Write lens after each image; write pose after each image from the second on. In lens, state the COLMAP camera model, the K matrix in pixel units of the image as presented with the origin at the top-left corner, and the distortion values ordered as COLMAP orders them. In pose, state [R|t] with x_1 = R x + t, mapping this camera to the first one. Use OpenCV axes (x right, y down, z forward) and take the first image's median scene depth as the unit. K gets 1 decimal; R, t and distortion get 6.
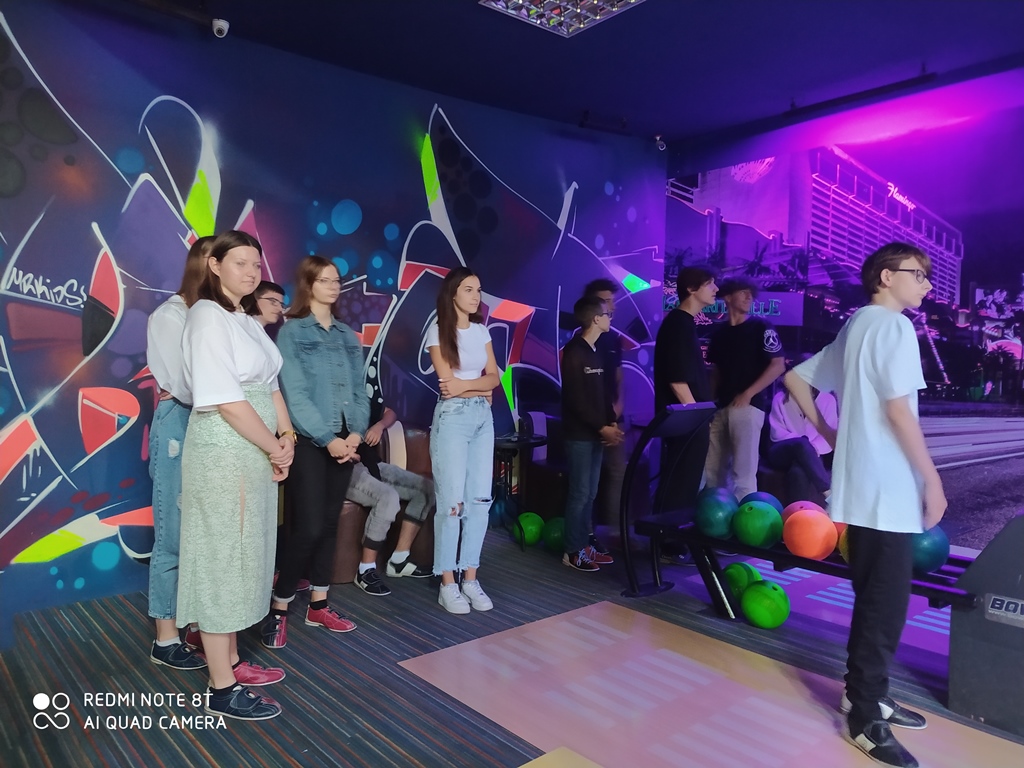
lens RADIAL K [[780.6, 0, 510.7], [0, 780.6, 384.3], [0, 0, 1]] dist [0.036524, -0.053014]
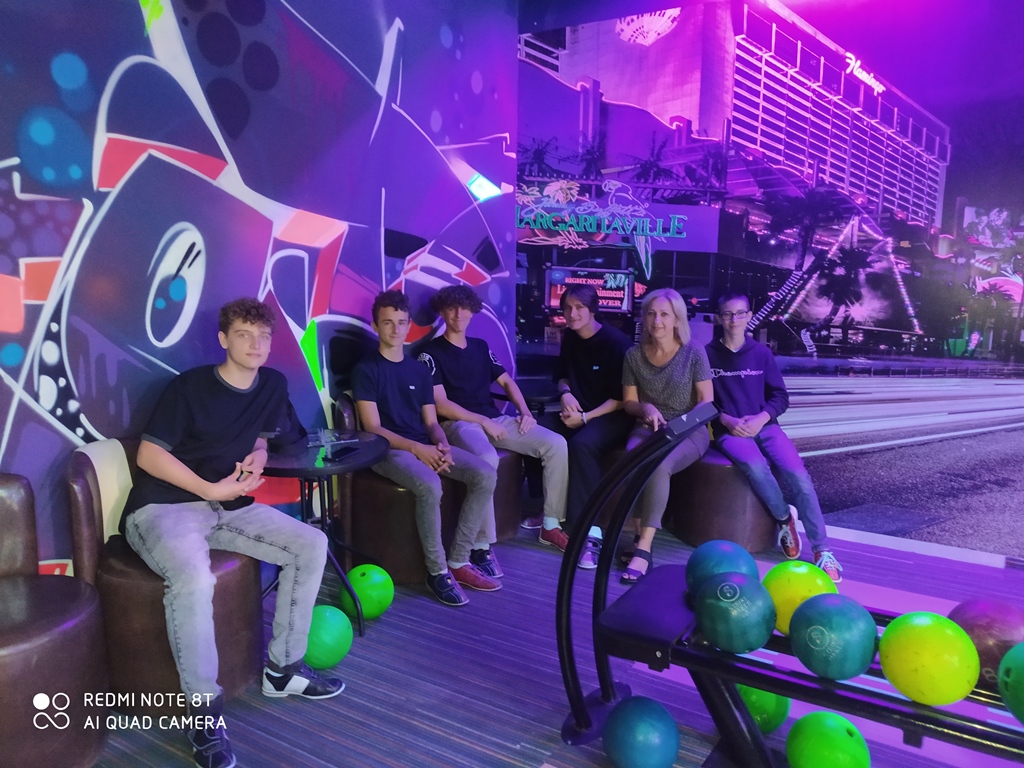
lens RADIAL K [[780.6, 0, 519.2], [0, 780.6, 386.8], [0, 0, 1]] dist [0.036524, -0.053014]
pose [[0.946101, -0.057106, 0.318798, -0.048443], [0.017424, 0.991882, 0.125965, -0.049251], [-0.323403, -0.113621, 0.939415, 0.385856]]
